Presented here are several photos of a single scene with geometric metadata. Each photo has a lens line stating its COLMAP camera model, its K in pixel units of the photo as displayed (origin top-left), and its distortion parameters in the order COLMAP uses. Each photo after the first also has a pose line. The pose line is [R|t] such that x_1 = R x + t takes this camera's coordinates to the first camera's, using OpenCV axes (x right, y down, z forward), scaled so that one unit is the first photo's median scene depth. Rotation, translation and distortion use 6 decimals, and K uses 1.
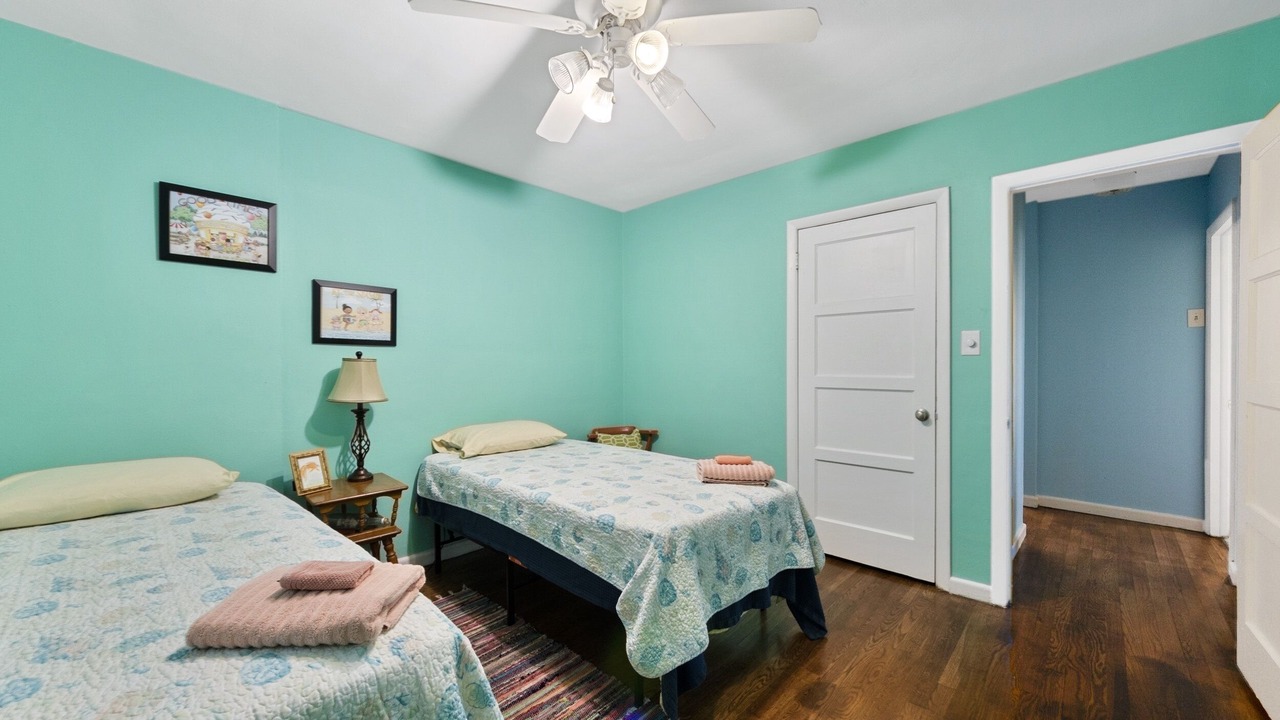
lens RADIAL K [[478.3, 0, 637.9], [0, 478.3, 377.5], [0, 0, 1]] dist [0.001170, 0.000148]
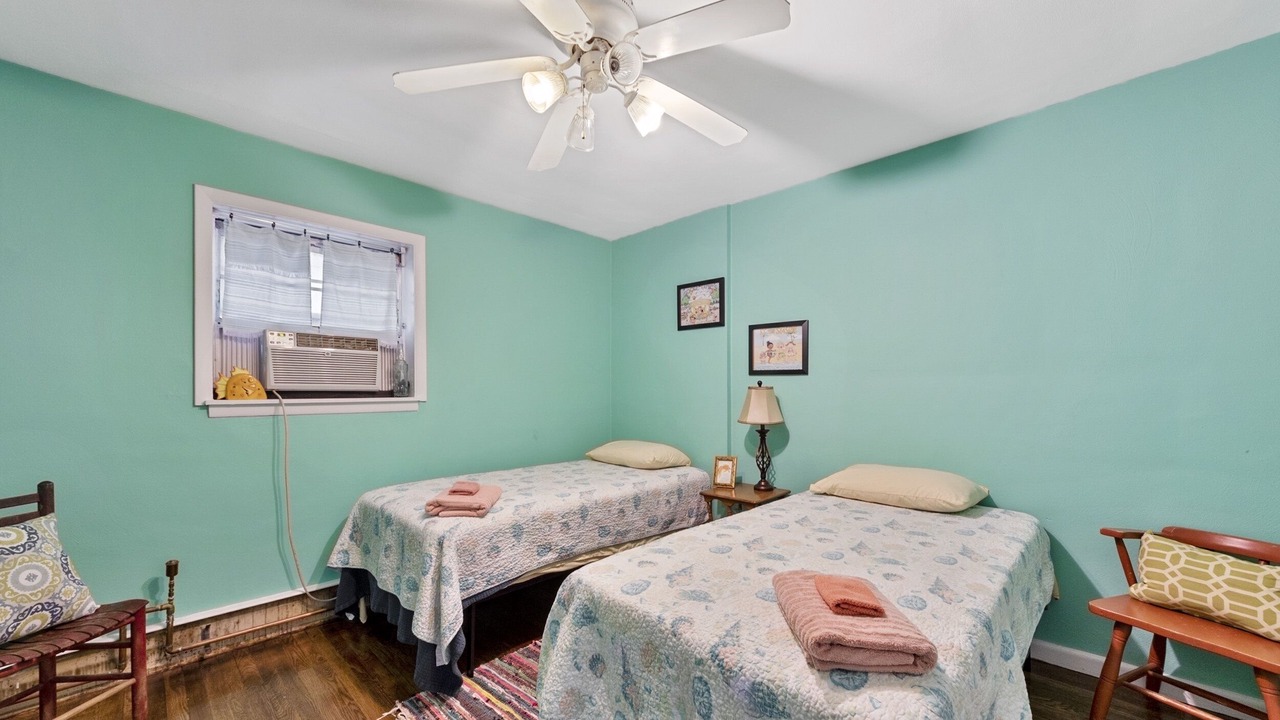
lens RADIAL K [[478.3, 0, 637.9], [0, 478.3, 377.5], [0, 0, 1]] dist [0.001170, 0.000148]
pose [[0.051281, -0.021161, -0.998460, 0.586471], [-0.025421, 0.999424, -0.022487, -0.028149], [0.998361, 0.026535, 0.050713, 0.634829]]
